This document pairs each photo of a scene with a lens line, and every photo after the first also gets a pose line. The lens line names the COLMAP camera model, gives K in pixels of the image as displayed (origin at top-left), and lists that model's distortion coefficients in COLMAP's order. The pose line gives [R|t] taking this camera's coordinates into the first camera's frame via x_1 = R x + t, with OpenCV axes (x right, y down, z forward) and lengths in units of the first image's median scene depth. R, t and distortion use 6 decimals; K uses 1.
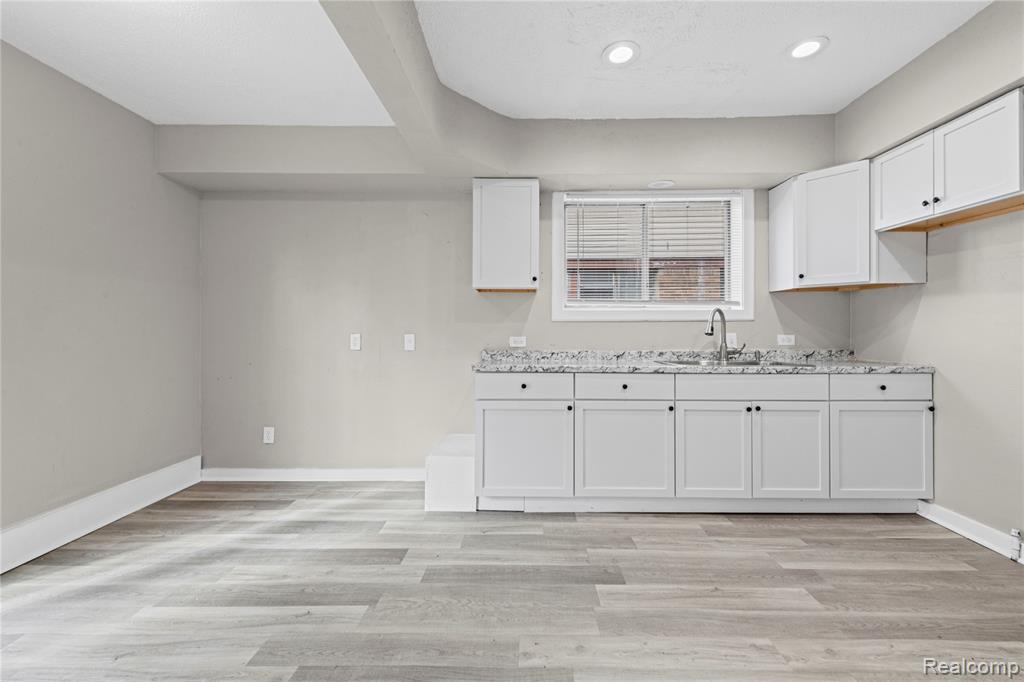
lens RADIAL K [[419.3, 0, 528.4], [0, 419.3, 327.1], [0, 0, 1]] dist [0.009311, -0.000382]
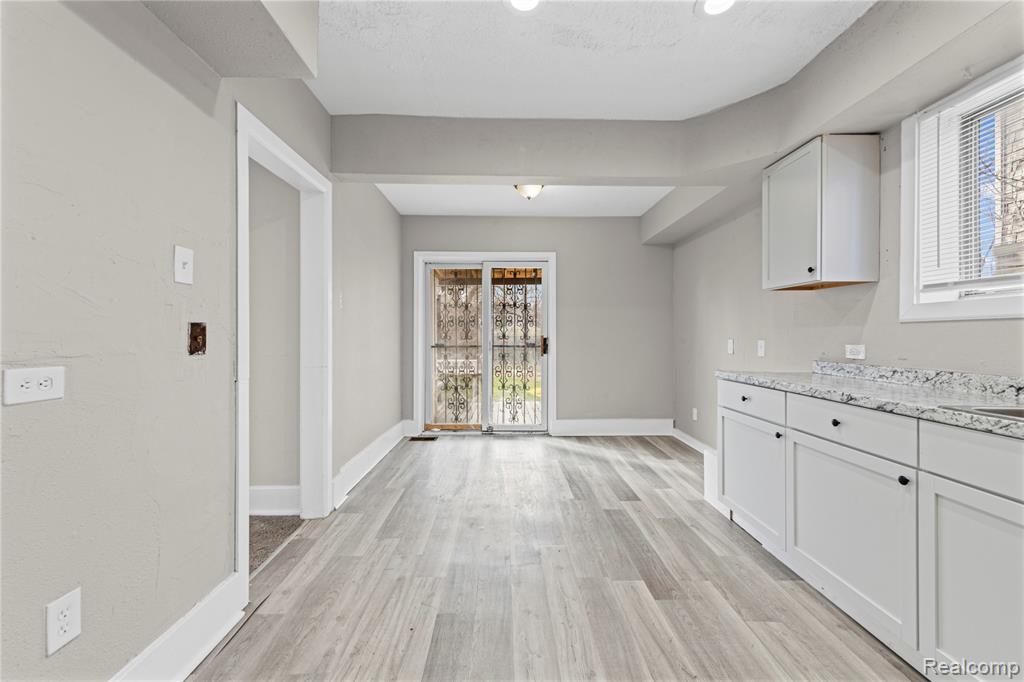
lens RADIAL K [[413.8, 0, 510.9], [0, 413.8, 336.9], [0, 0, 1]] dist [0.011913, -0.000117]
pose [[0.022432, 0.000997, -0.999748, 0.859661], [0.008367, 0.999964, 0.001185, 0.003329], [0.999713, -0.008392, 0.022423, 0.475997]]
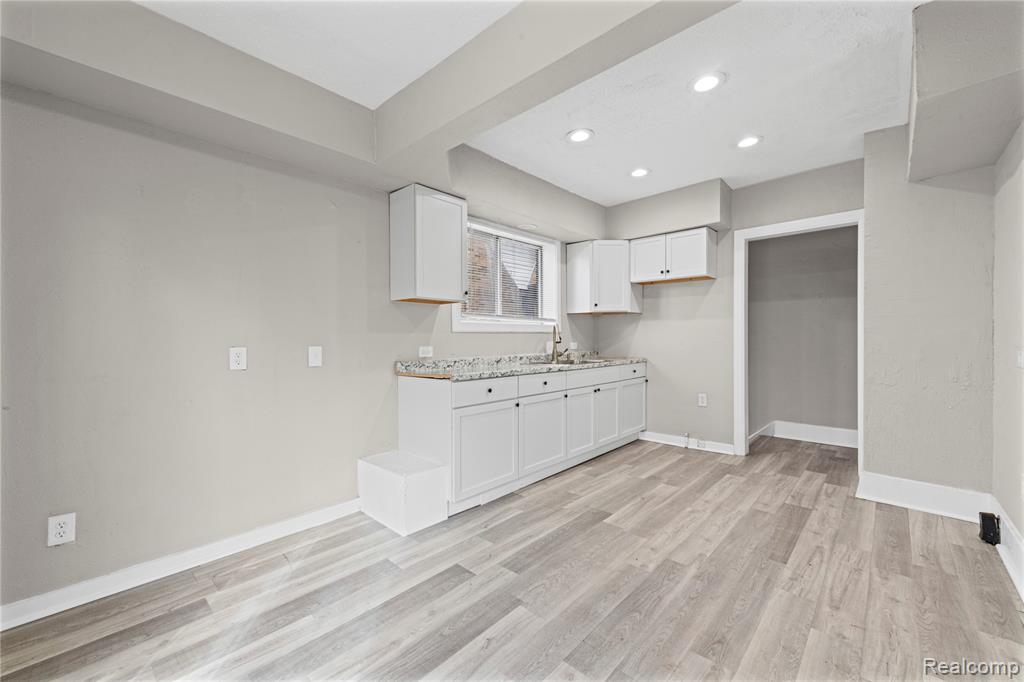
lens RADIAL K [[402.9, 0, 512.0], [0, 402.9, 341.0], [0, 0, 1]] dist [0.009900, -0.000548]
pose [[0.678945, -0.008789, 0.734136, -0.748364], [0.001858, 0.999946, 0.010253, -0.001839], [-0.734186, -0.005598, 0.678925, 0.226936]]
